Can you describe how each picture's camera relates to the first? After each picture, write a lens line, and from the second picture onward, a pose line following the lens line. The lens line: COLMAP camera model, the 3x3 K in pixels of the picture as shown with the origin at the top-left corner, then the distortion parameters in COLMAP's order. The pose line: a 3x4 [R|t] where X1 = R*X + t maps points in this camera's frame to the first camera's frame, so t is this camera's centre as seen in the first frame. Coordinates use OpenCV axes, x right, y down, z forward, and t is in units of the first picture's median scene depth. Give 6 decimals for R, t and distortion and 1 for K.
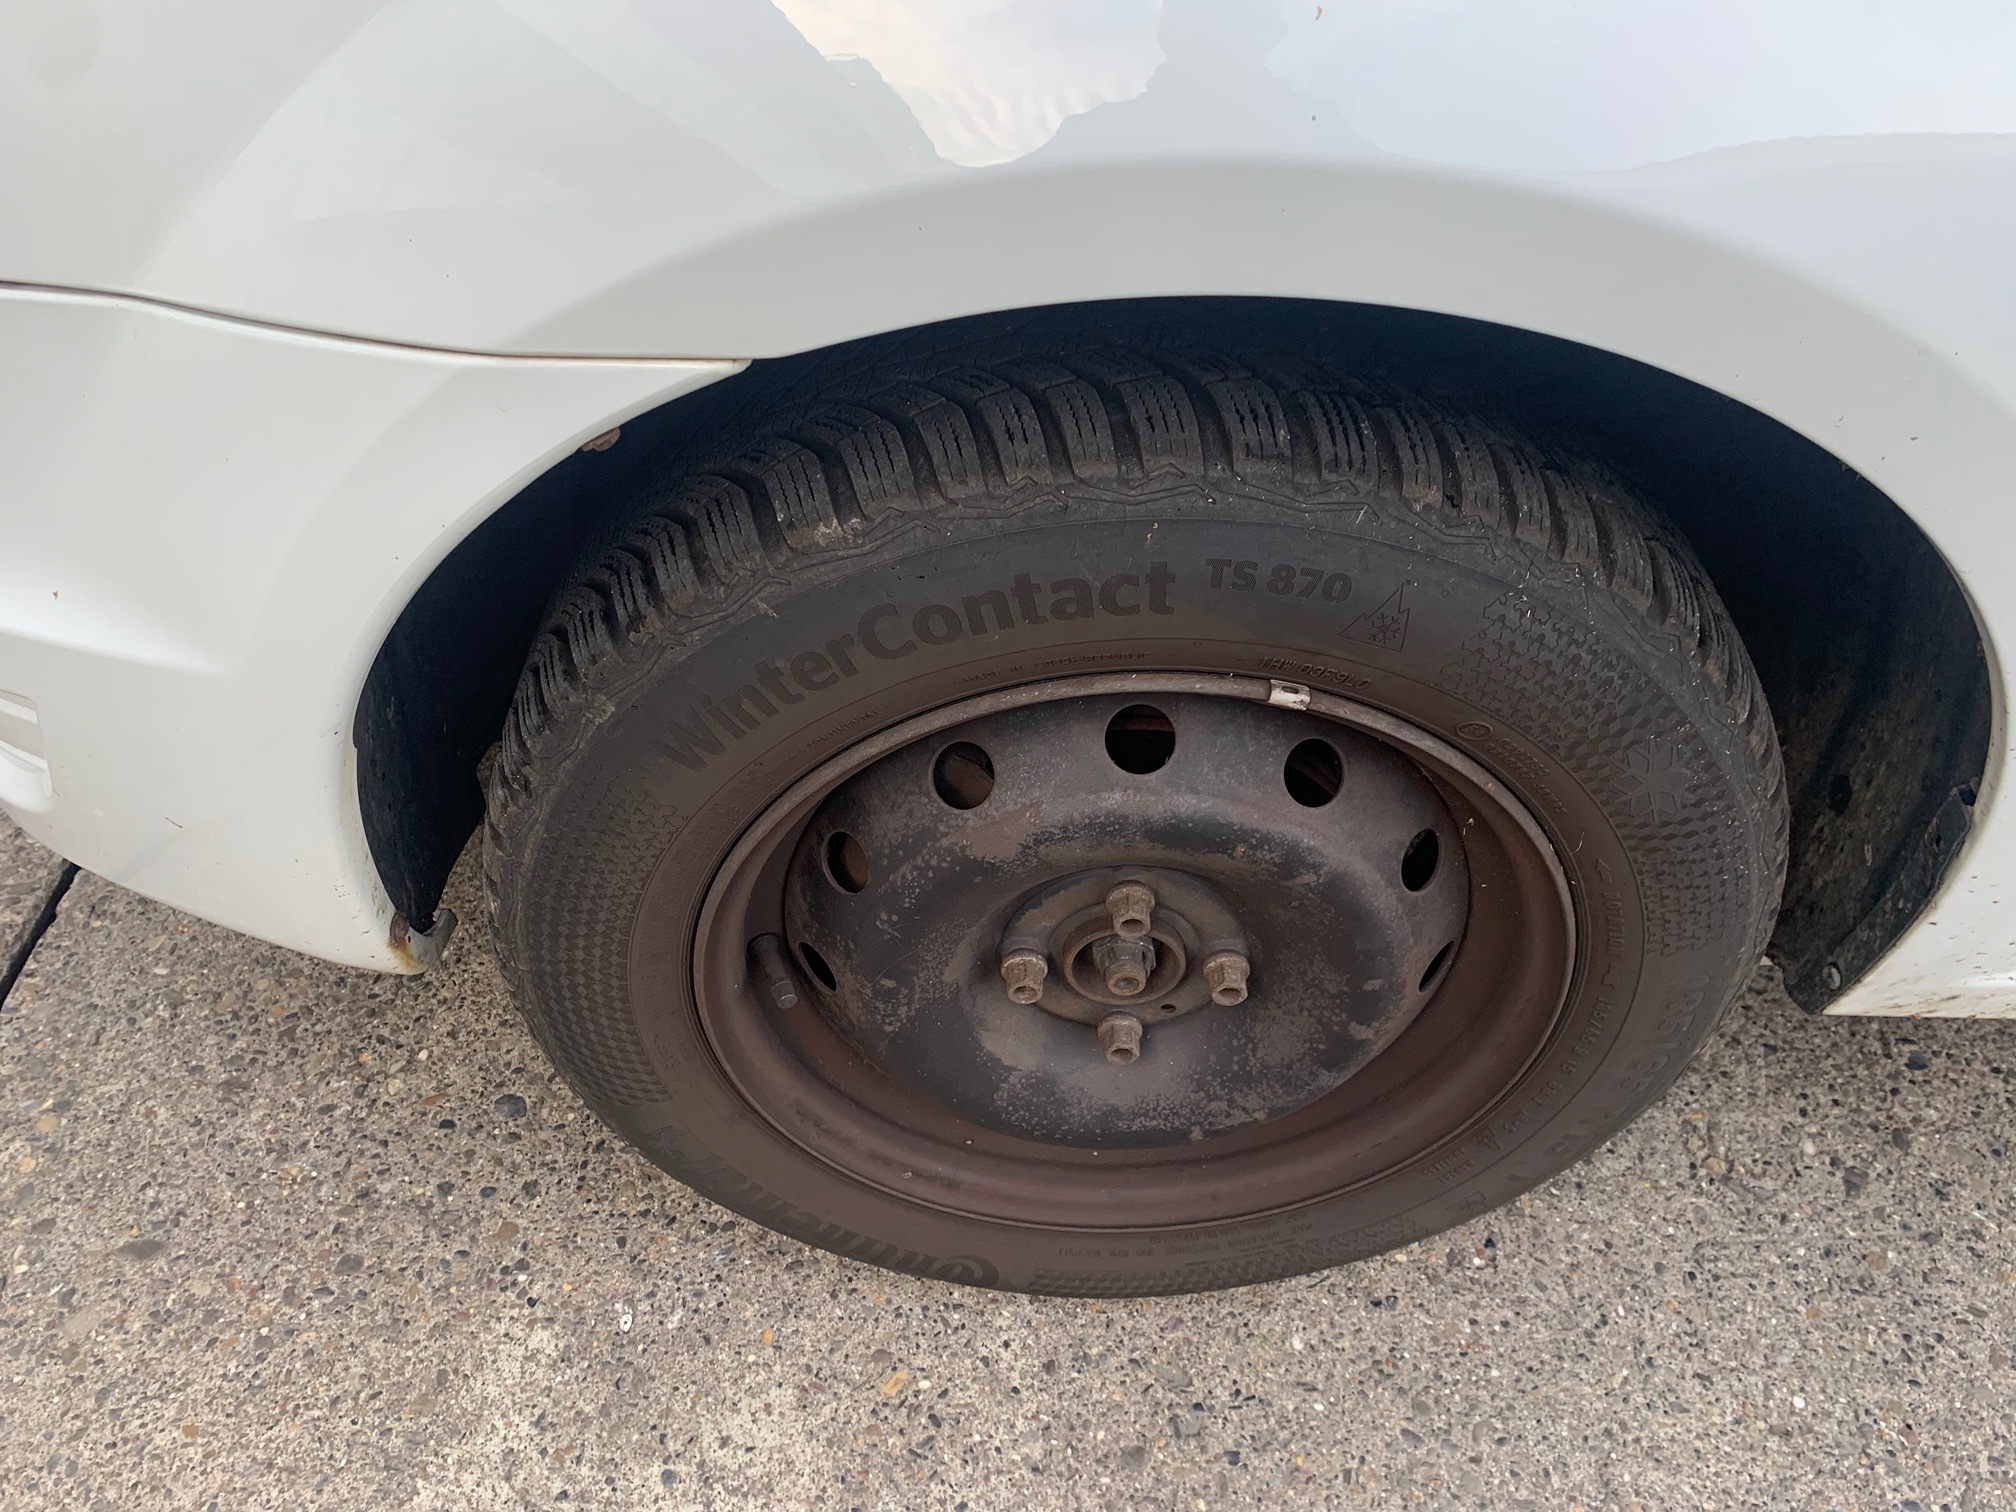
lens RADIAL K [[1535.9, 0, 992.6], [0, 1535.9, 767.1], [0, 0, 1]] dist [0.017717, -0.004523]
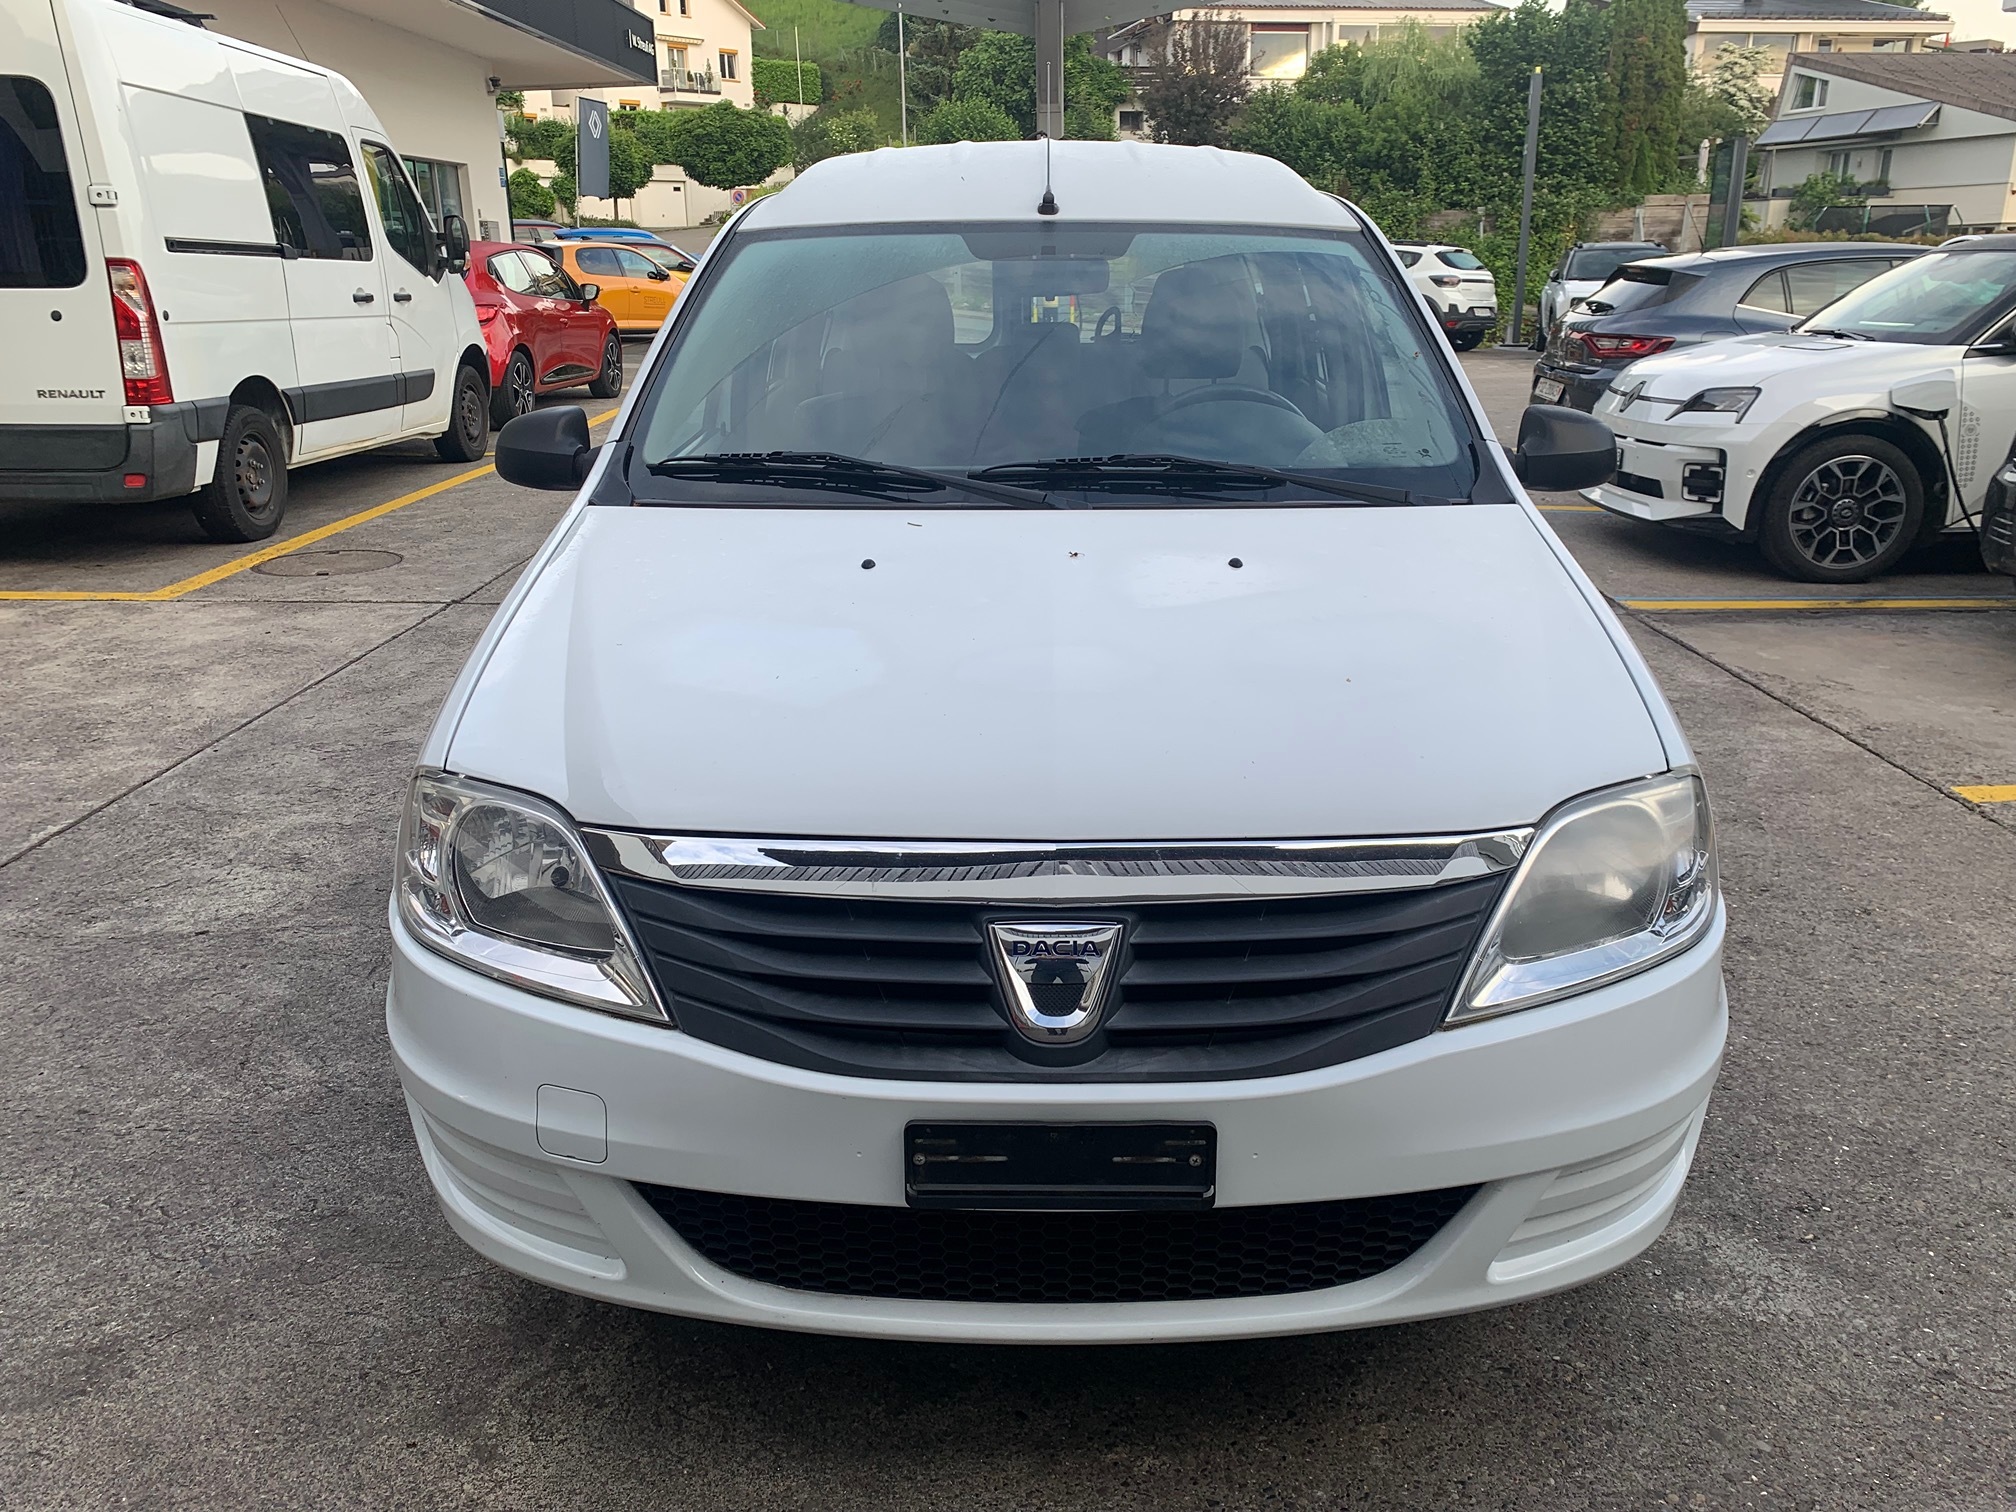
lens RADIAL K [[1535.9, 0, 1011.4], [0, 1535.9, 743.7], [0, 0, 1]] dist [0.017717, -0.004523]
pose [[0.015135, -0.311775, 0.950035, -2.357633], [0.687929, 0.692770, 0.216388, -1.451237], [-0.725620, 0.650282, 0.224964, 0.713505]]
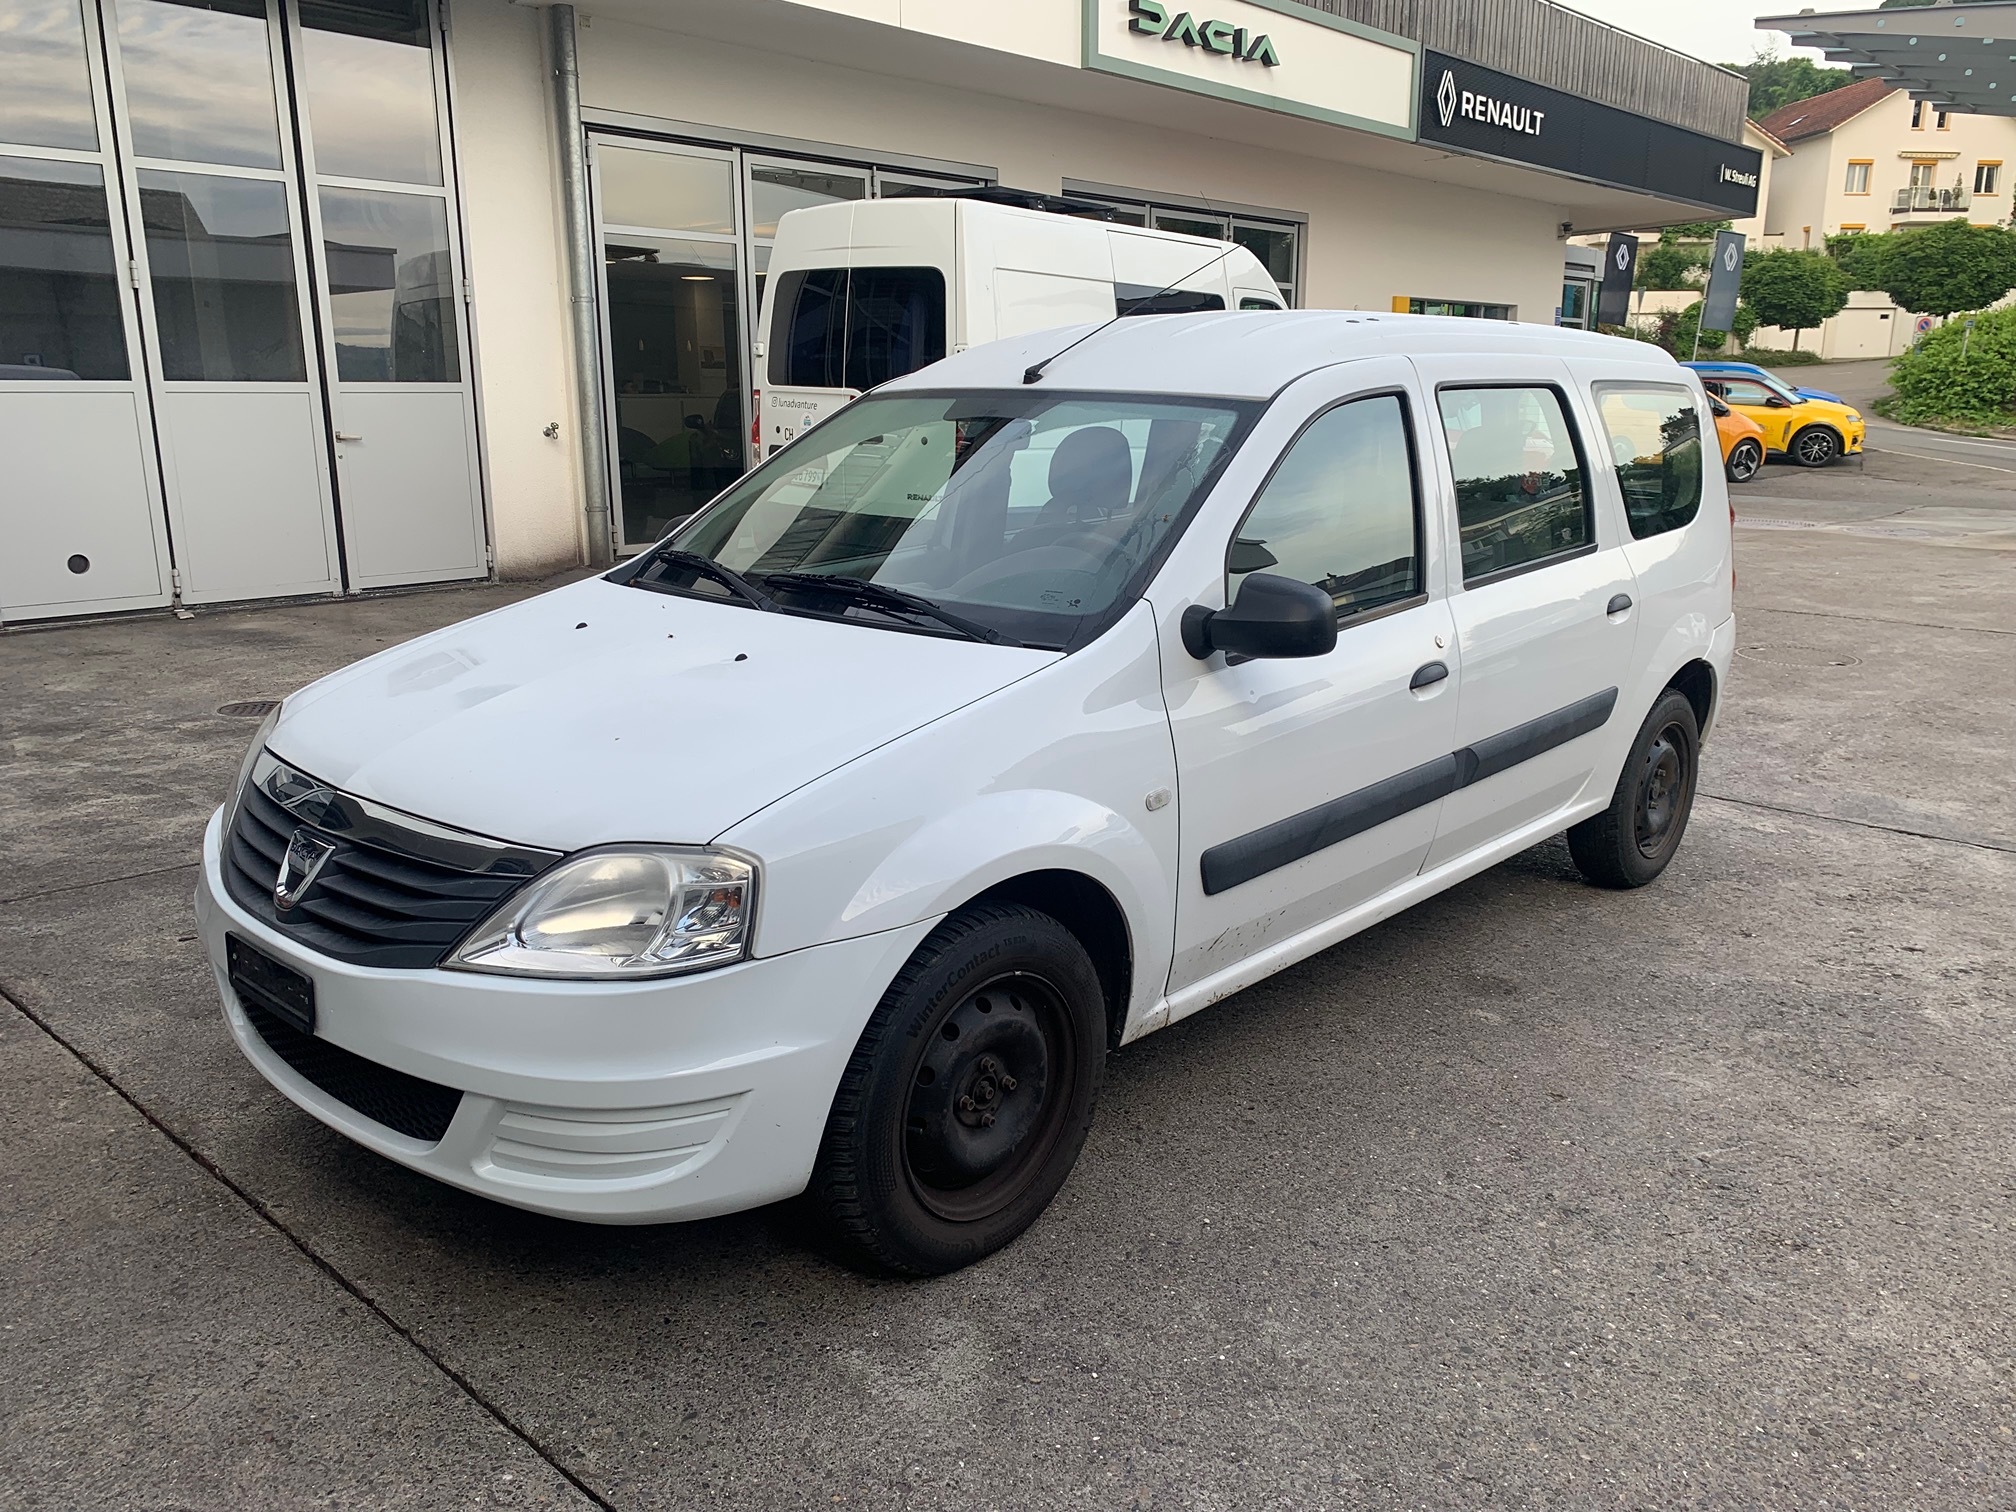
lens RADIAL K [[1535.9, 0, 1021.8], [0, 1535.9, 768.8], [0, 0, 1]] dist [0.017717, -0.004523]
pose [[0.676563, -0.184816, 0.712815, -1.845997], [0.505572, 0.820382, -0.267154, 0.424407], [-0.535406, 0.541126, 0.648477, -1.390718]]
